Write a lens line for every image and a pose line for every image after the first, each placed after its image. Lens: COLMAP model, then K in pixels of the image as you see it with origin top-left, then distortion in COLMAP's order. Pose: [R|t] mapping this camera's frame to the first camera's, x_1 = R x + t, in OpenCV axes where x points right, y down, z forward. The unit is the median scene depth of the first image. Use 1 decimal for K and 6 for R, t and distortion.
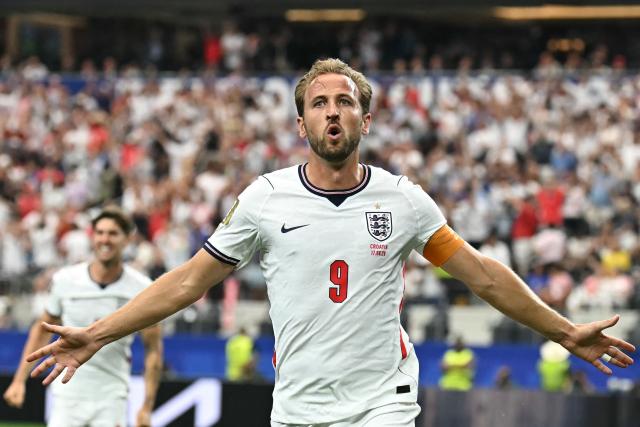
lens RADIAL K [[3615.9, 0, 320.7], [0, 3615.9, 212.9], [0, 0, 1]] dist [-0.822705, 0.000000]
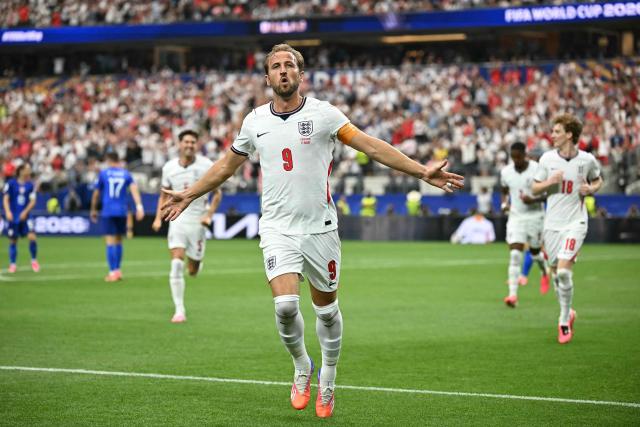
lens RADIAL K [[3615.9, 0, 319.5], [0, 3615.9, 213.3], [0, 0, 1]] dist [-0.822705, 0.000000]
pose [[0.997676, -0.029099, 0.061608, -0.123523], [0.026114, 0.998471, 0.048718, -0.057892], [-0.062931, -0.046996, 0.996911, -1.139738]]
